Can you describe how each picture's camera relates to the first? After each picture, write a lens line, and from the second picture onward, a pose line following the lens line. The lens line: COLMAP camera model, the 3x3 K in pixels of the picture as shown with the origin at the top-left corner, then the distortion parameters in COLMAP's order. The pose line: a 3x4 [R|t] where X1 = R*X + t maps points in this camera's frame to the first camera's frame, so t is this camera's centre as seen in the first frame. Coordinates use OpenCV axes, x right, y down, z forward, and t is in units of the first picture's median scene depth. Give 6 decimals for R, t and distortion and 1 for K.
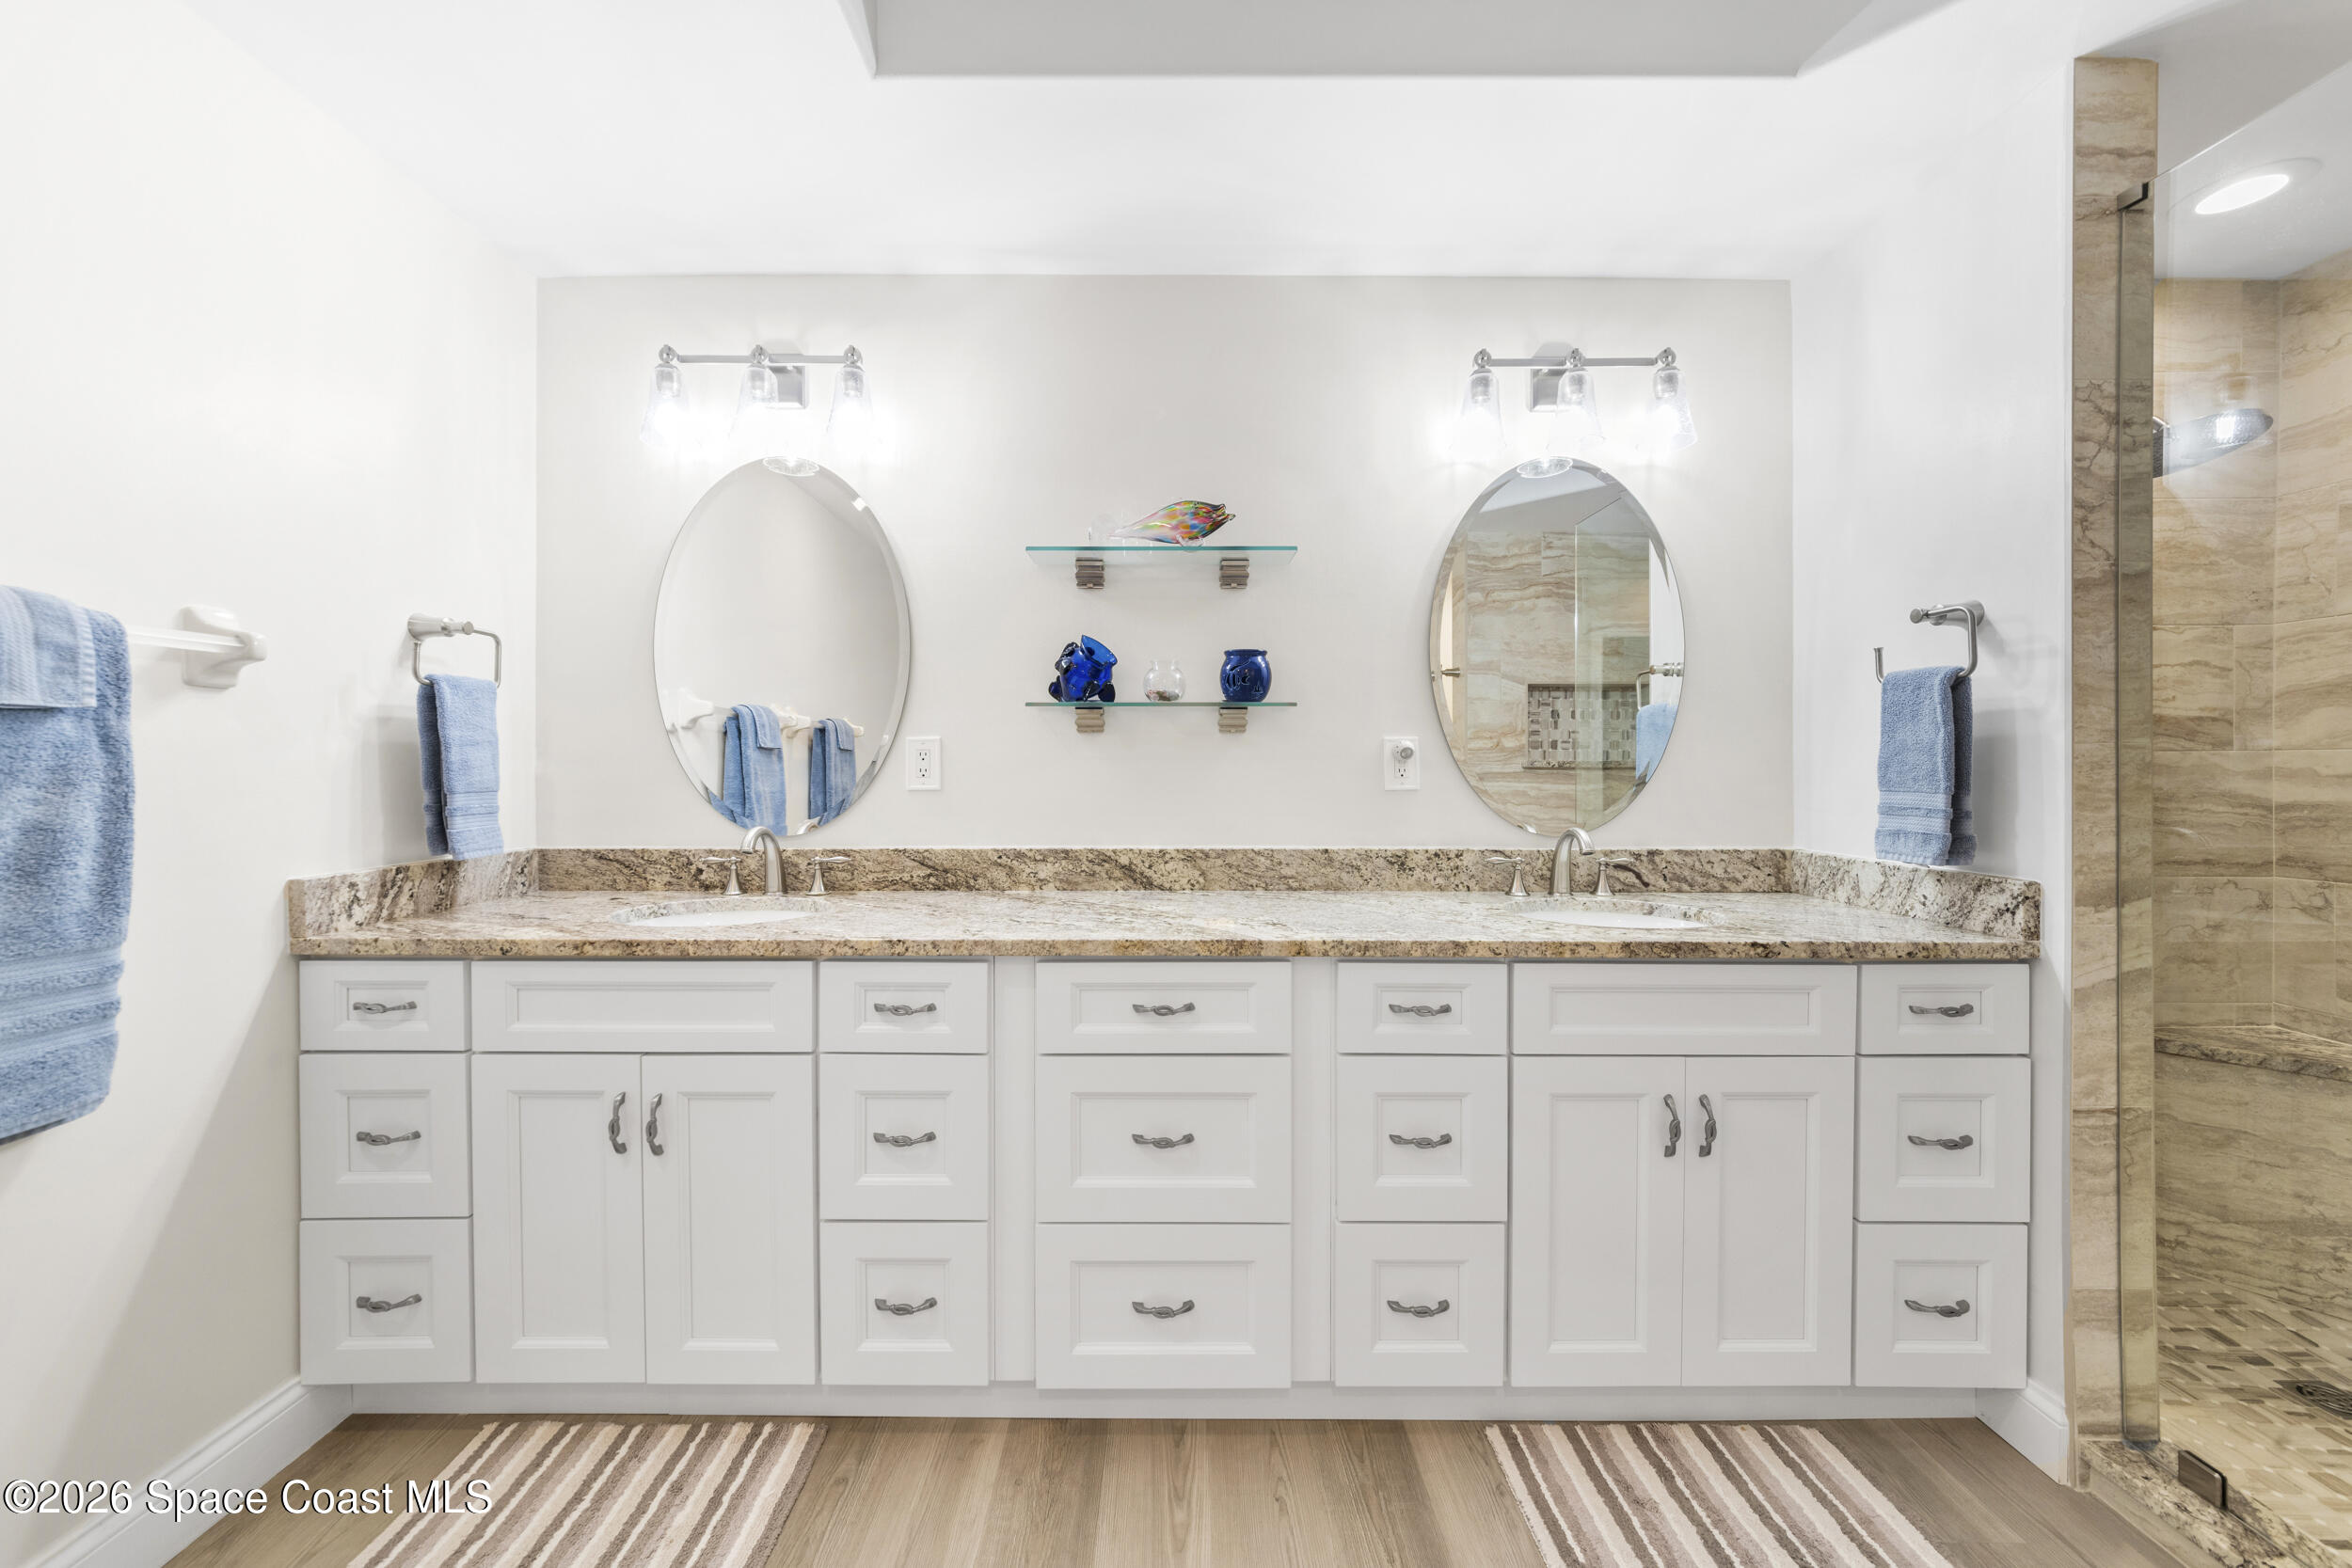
lens RADIAL K [[848.3, 0, 1168.9], [0, 848.3, 771.7], [0, 0, 1]] dist [-0.000118, -0.000397]
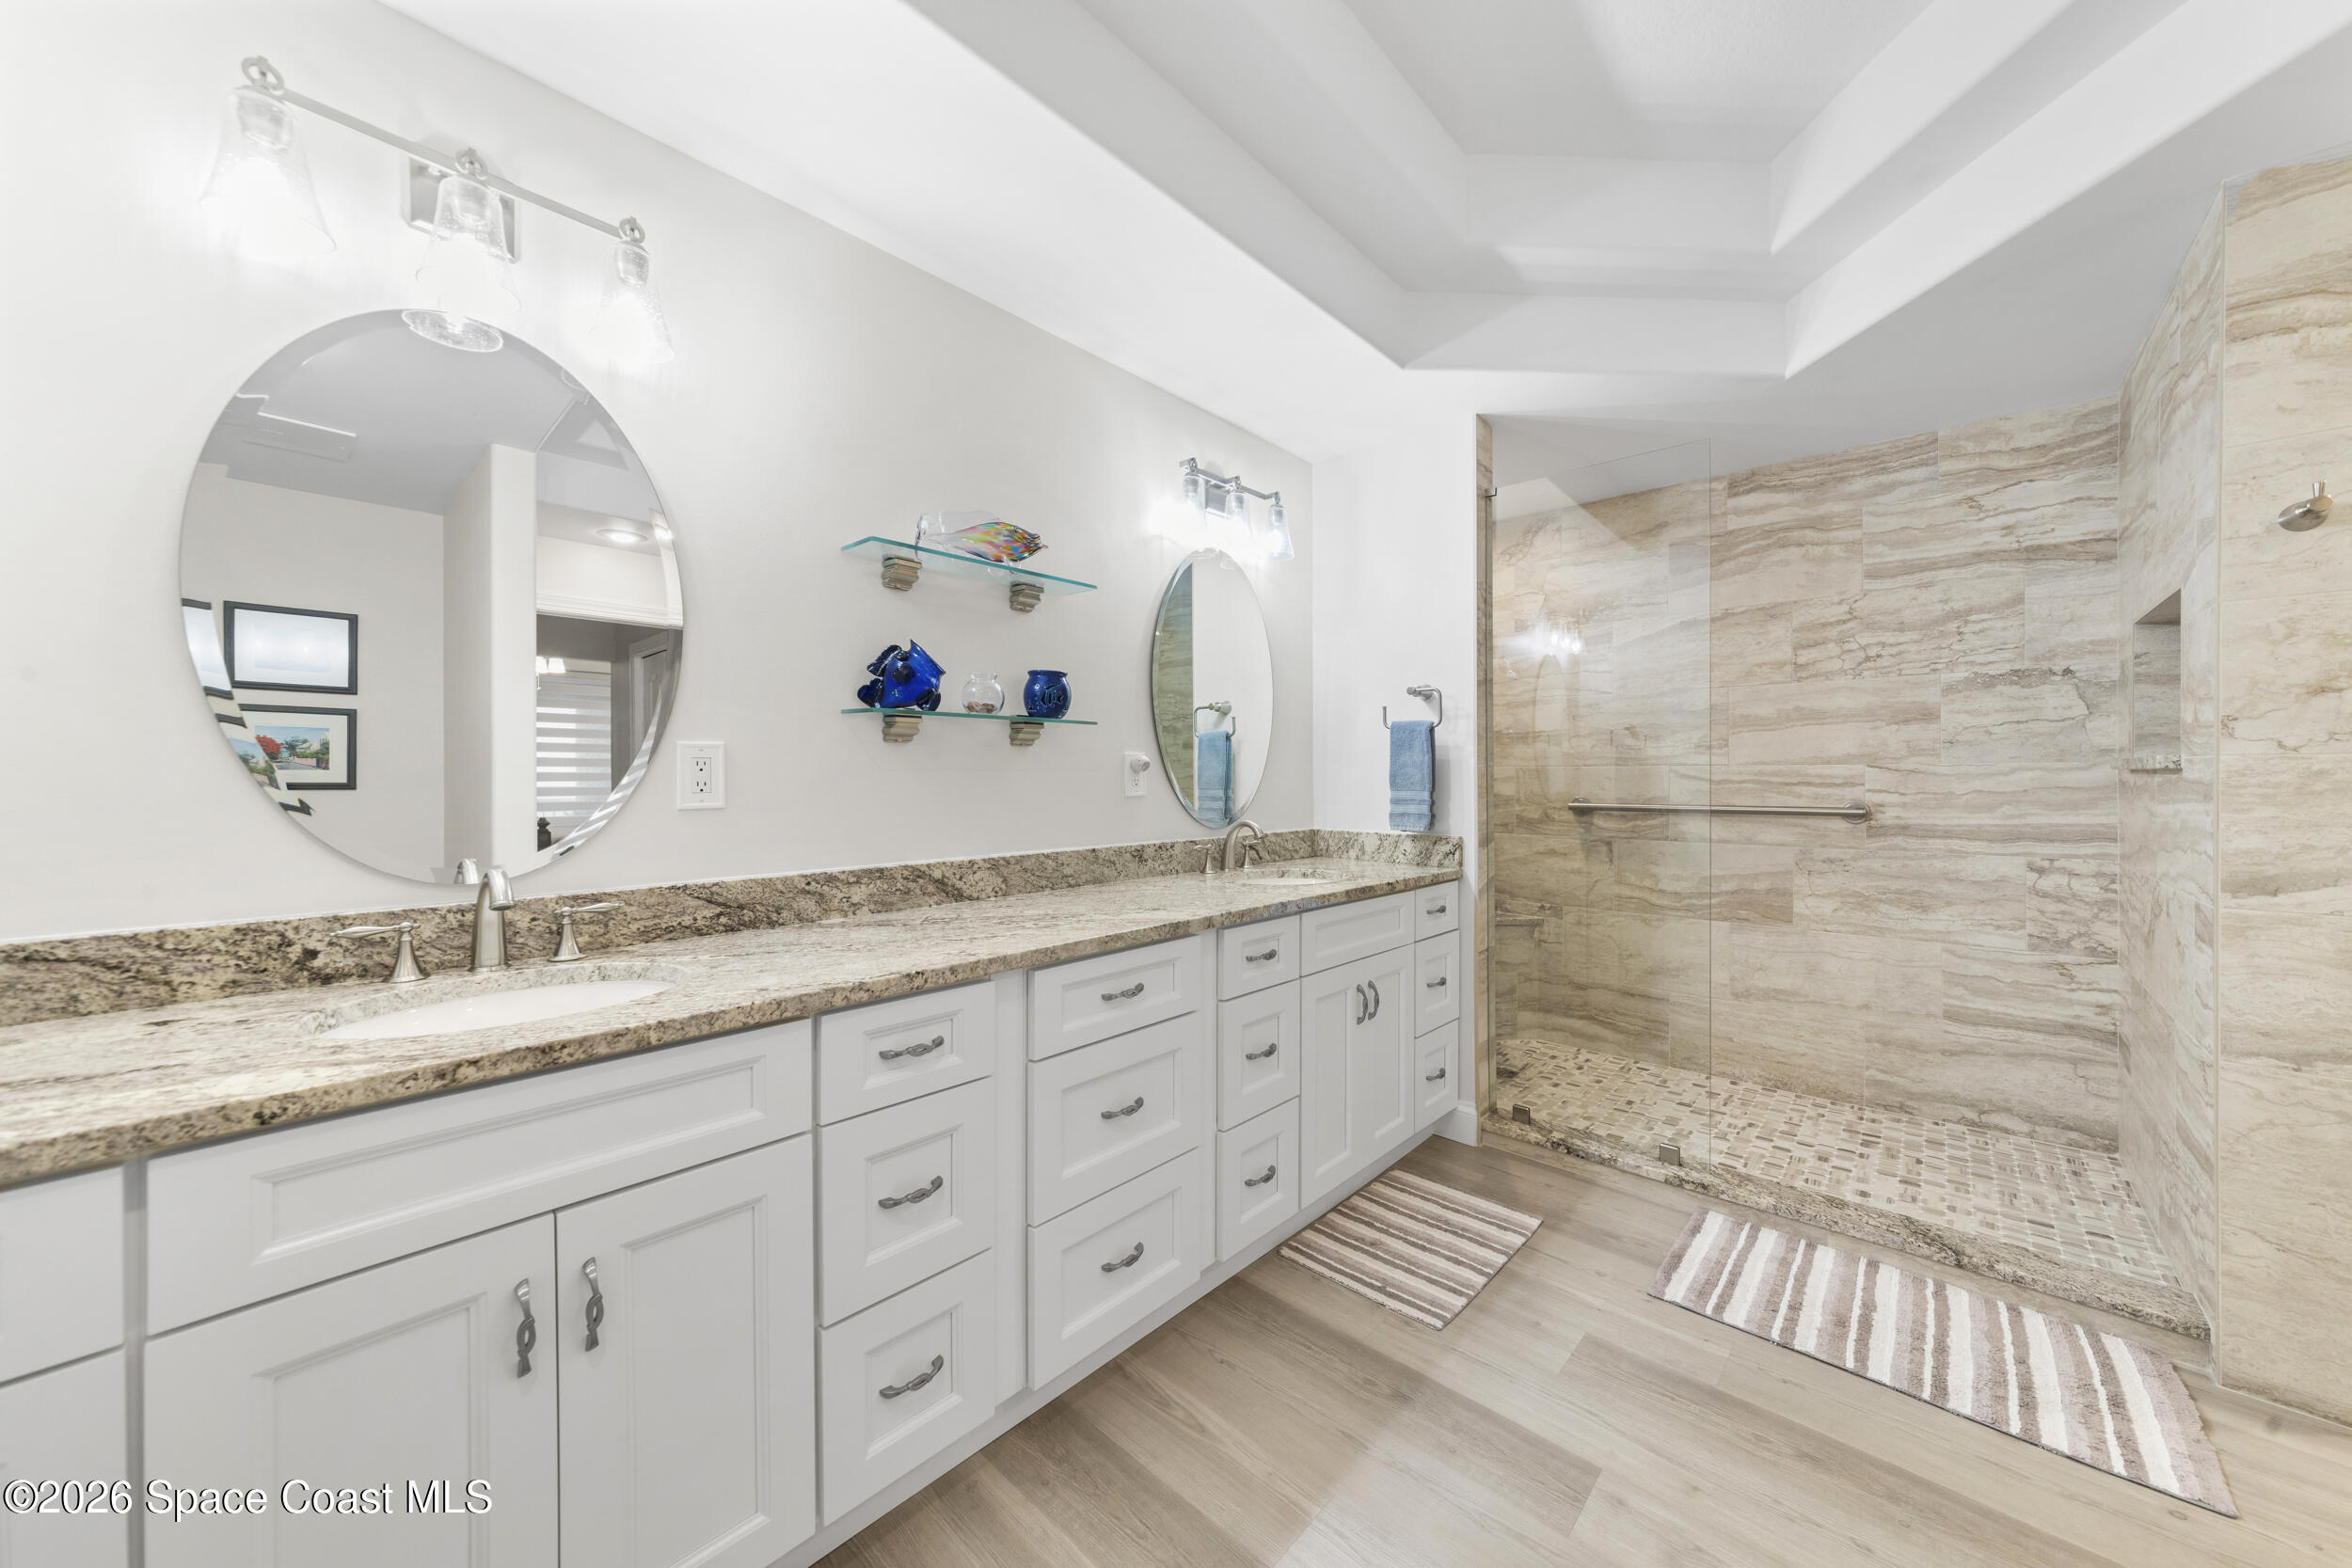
lens RADIAL K [[848.3, 0, 1168.3], [0, 848.3, 776.9], [0, 0, 1]] dist [-0.000118, -0.000397]
pose [[0.674228, -0.003179, 0.738517, -0.621169], [0.007254, 0.999971, -0.002318, -0.003300], [-0.738488, 0.006921, 0.674231, 0.151324]]
